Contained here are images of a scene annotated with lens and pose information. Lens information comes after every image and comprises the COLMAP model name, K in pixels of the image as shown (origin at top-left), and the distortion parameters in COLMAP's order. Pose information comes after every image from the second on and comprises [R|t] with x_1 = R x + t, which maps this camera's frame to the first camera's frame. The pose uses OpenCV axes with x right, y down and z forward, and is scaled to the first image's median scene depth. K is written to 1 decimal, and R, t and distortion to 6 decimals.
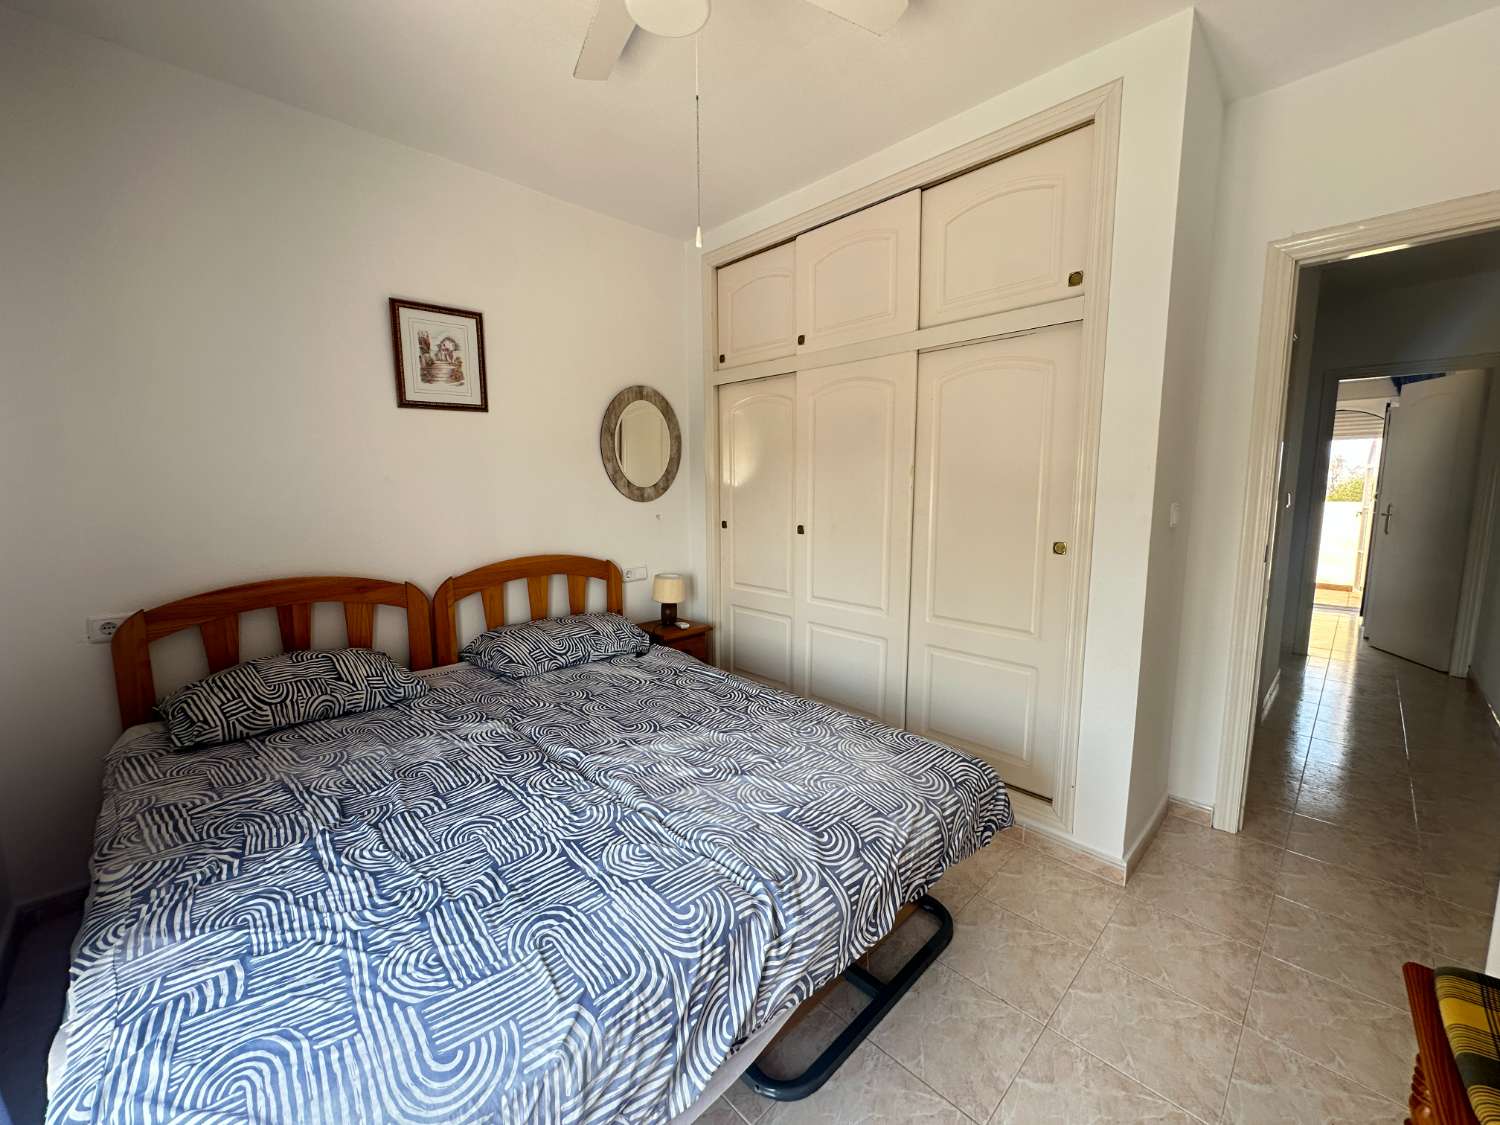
lens RADIAL K [[600.2, 0, 751.0], [0, 600.2, 557.7], [0, 0, 1]] dist [-0.004921, 0.001100]
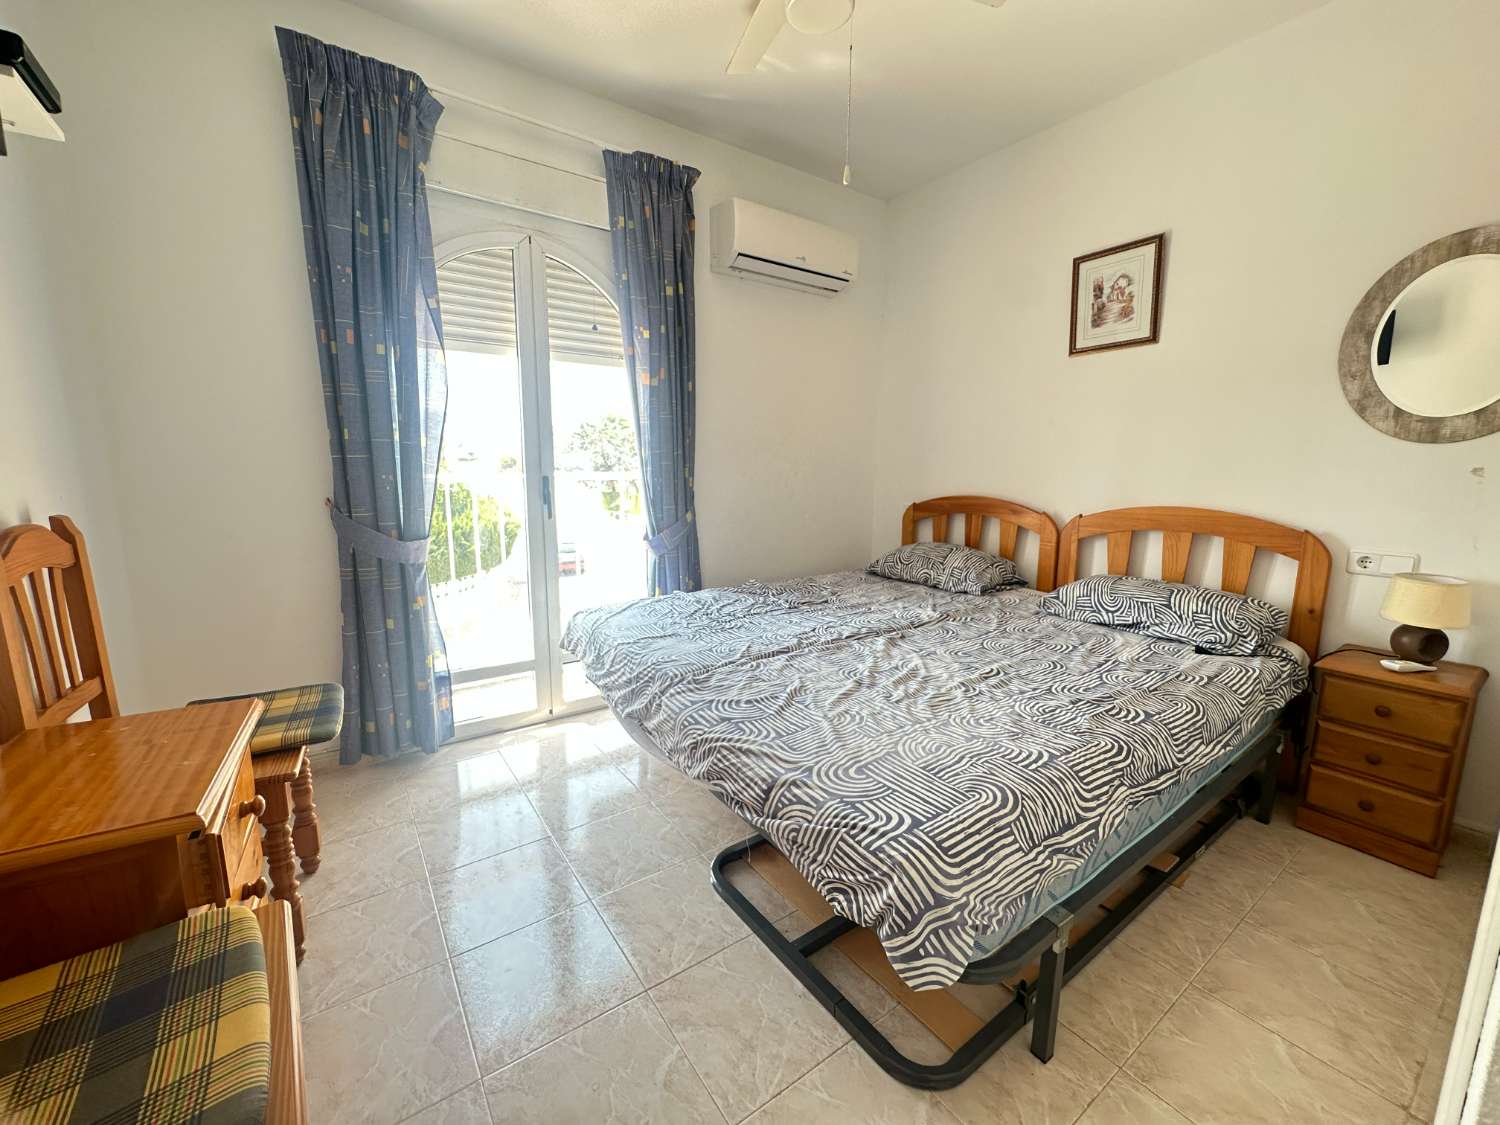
lens RADIAL K [[600.2, 0, 751.0], [0, 600.2, 557.7], [0, 0, 1]] dist [-0.004921, 0.001100]
pose [[-0.151171, 0.158326, -0.975746, 0.632494], [-0.130439, 0.975264, 0.178456, -0.005873], [0.979864, 0.154252, -0.126780, 0.591789]]
